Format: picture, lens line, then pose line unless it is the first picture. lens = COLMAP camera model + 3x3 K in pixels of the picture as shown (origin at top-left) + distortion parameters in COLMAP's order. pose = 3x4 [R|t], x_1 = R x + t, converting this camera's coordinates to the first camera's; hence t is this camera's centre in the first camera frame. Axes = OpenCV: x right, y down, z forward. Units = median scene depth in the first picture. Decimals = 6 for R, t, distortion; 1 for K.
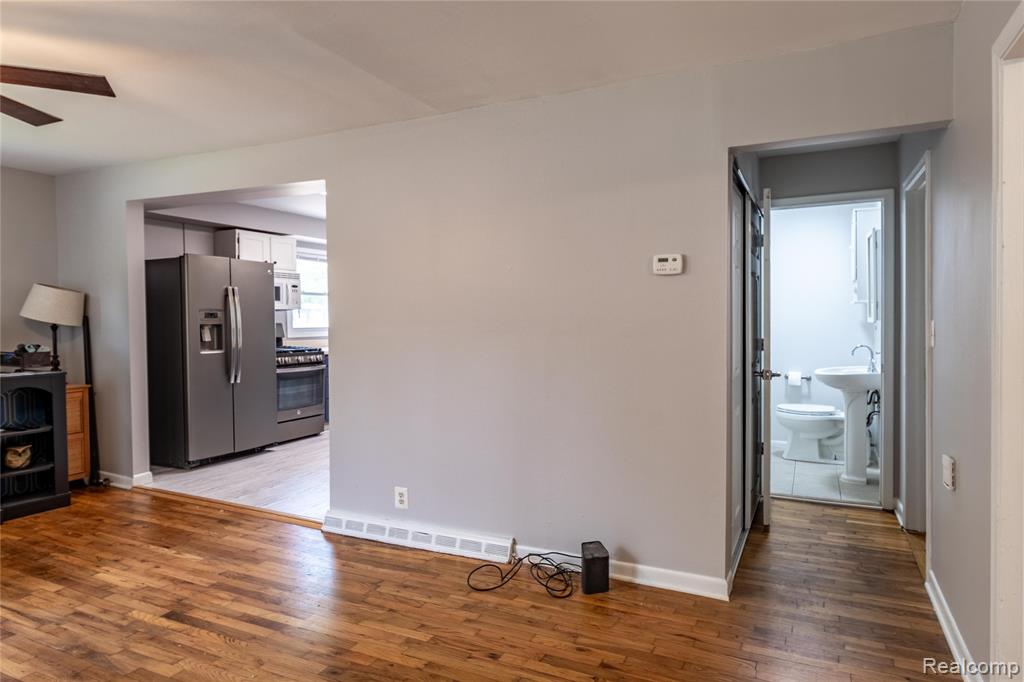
lens RADIAL K [[587.2, 0, 512.0], [0, 587.2, 341.0], [0, 0, 1]] dist [0.003000, -0.000332]
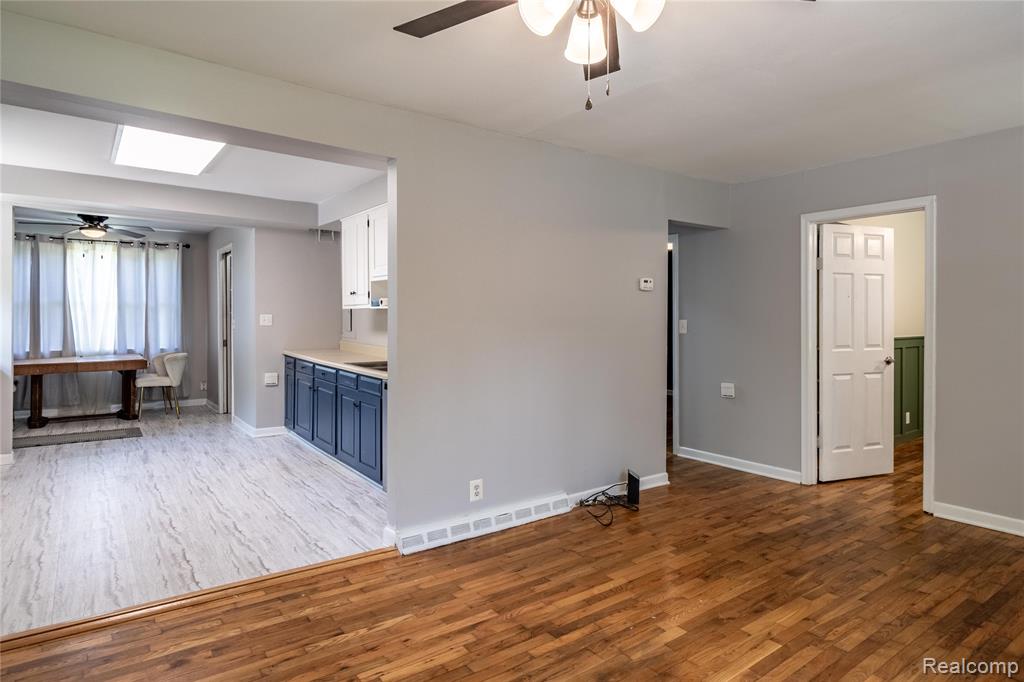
lens RADIAL K [[587.2, 0, 512.0], [0, 587.2, 341.0], [0, 0, 1]] dist [0.003000, -0.000332]
pose [[0.476595, -0.023877, 0.878799, -1.191176], [0.016540, 0.999698, 0.018192, -0.011527], [-0.878967, 0.005865, 0.476846, 0.517788]]
